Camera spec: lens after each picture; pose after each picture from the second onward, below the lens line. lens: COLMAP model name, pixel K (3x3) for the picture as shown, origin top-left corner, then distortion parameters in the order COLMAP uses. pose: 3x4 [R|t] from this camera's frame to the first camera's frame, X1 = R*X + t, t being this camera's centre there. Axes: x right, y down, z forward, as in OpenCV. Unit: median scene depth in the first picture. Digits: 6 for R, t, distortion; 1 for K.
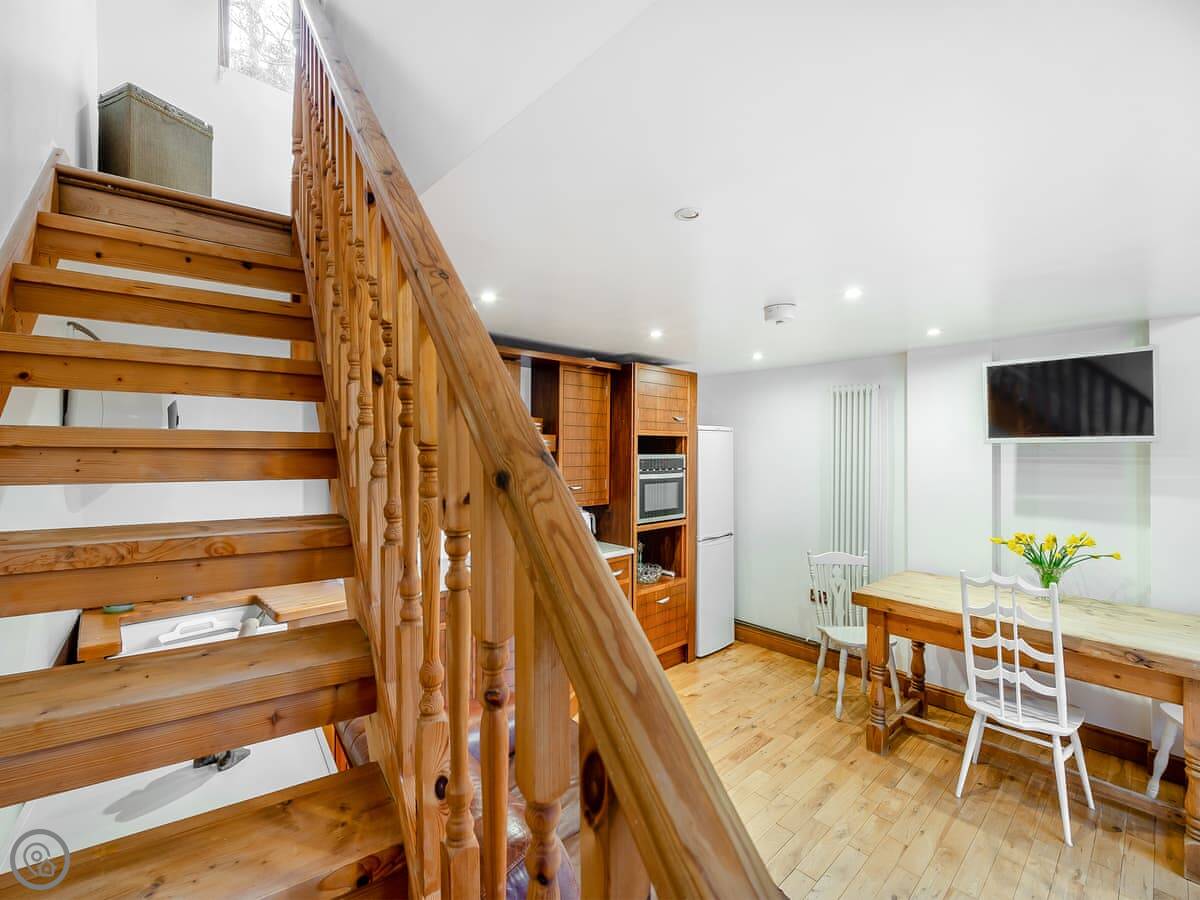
lens RADIAL K [[527.2, 0, 588.0], [0, 527.2, 448.9], [0, 0, 1]] dist [0.011901, -0.002828]
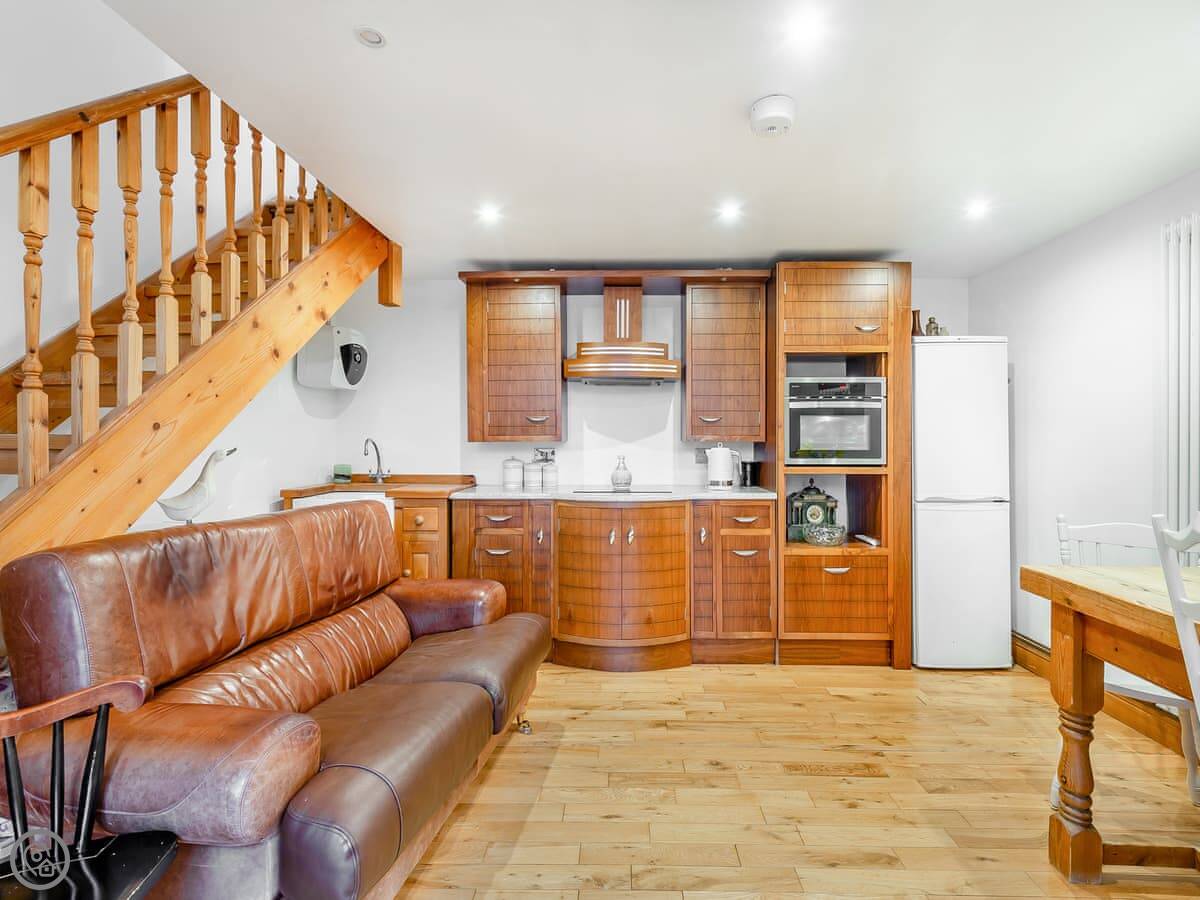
lens RADIAL K [[527.2, 0, 615.2], [0, 527.2, 444.8], [0, 0, 1]] dist [0.011901, -0.002828]
pose [[0.727621, -0.003164, -0.685972, 0.476609], [0.005109, 0.999987, 0.000806, 0.116615], [0.685960, -0.004091, 0.727628, 0.253634]]
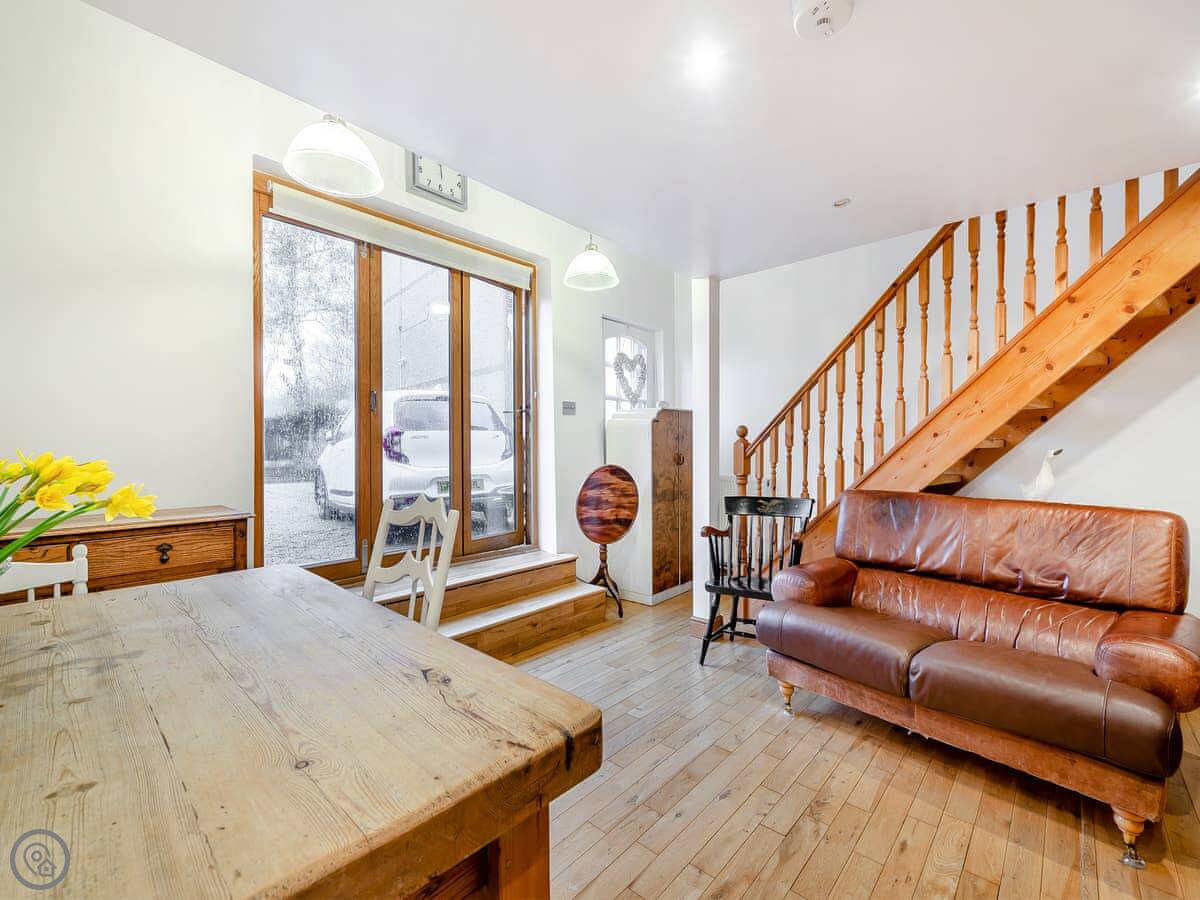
lens RADIAL K [[527.2, 0, 601.6], [0, 527.2, 453.1], [0, 0, 1]] dist [0.011901, -0.002828]
pose [[-0.995516, -0.003995, -0.094509, 0.438719], [-0.004994, 0.999934, 0.010339, 0.120253], [0.094461, 0.010765, -0.995470, 1.043012]]
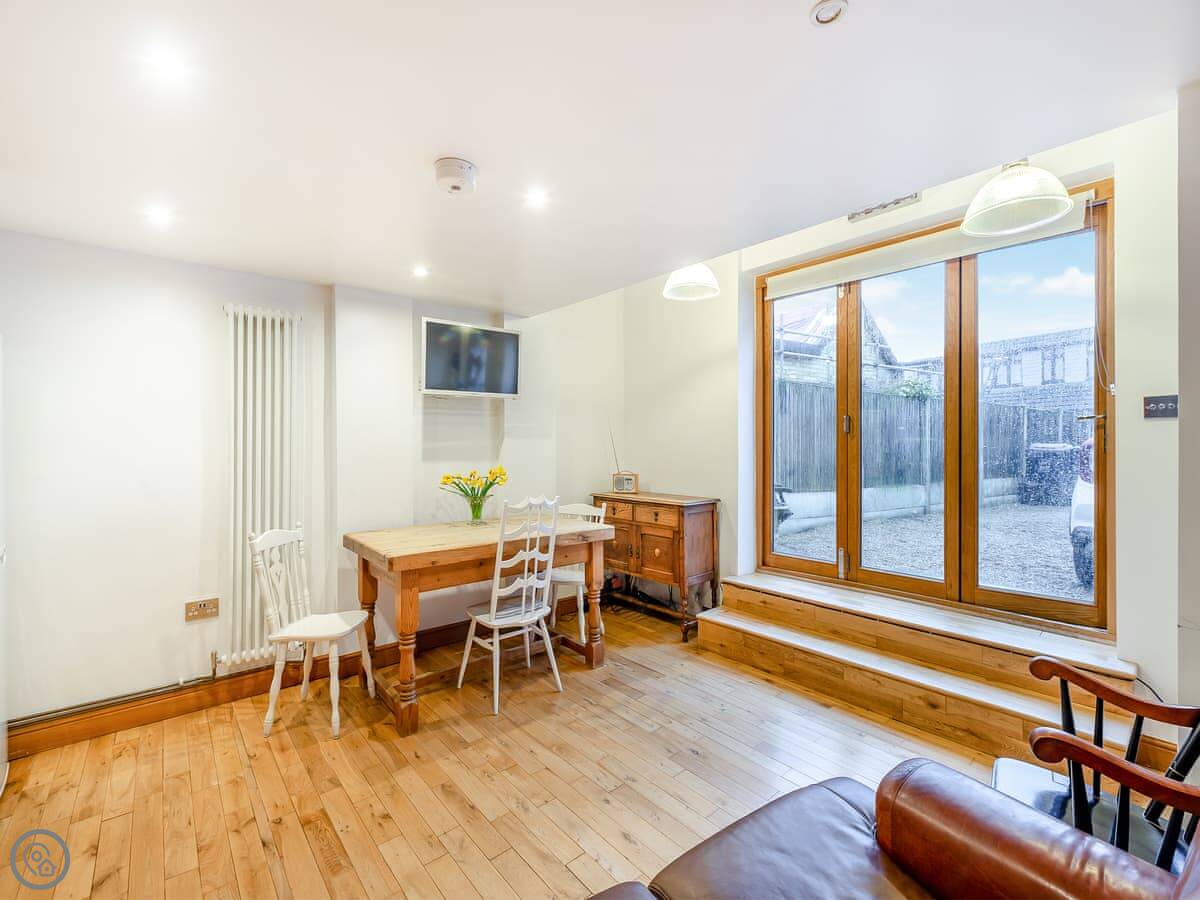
lens RADIAL K [[527.2, 0, 596.8], [0, 527.2, 439.9], [0, 0, 1]] dist [0.011901, -0.002828]
pose [[0.039437, 0.002304, 0.999219, -0.260008], [0.002123, 0.999995, -0.002390, 0.074886], [-0.999220, 0.002216, 0.039432, 0.541599]]
